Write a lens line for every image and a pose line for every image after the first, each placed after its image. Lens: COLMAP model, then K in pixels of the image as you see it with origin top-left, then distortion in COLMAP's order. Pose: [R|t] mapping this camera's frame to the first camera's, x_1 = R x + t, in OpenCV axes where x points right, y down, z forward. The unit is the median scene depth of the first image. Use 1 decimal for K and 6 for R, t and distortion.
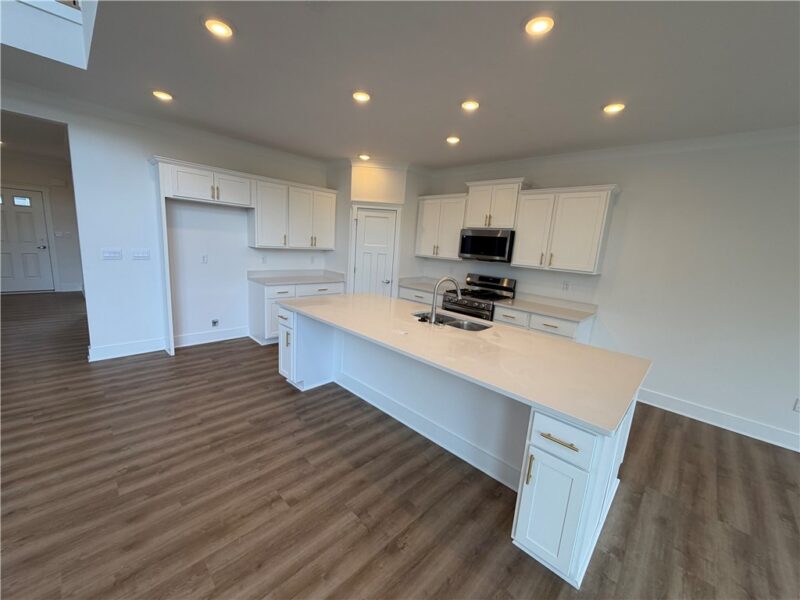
lens RADIAL K [[317.6, 0, 402.0], [0, 317.6, 300.2], [0, 0, 1]] dist [0.002558, 0.000320]
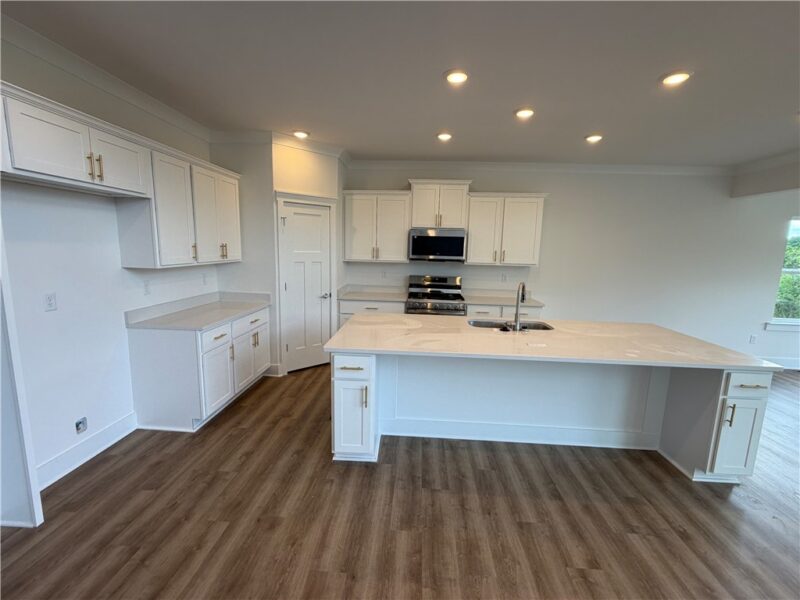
lens RADIAL K [[349.5, 0, 400.7], [0, 349.5, 300.7], [0, 0, 1]] dist [0.001580, -0.000126]
pose [[0.758555, -0.147082, 0.634792, -0.602511], [0.143046, 0.988016, 0.057989, -0.094270], [-0.635714, 0.046817, 0.770504, 0.280890]]
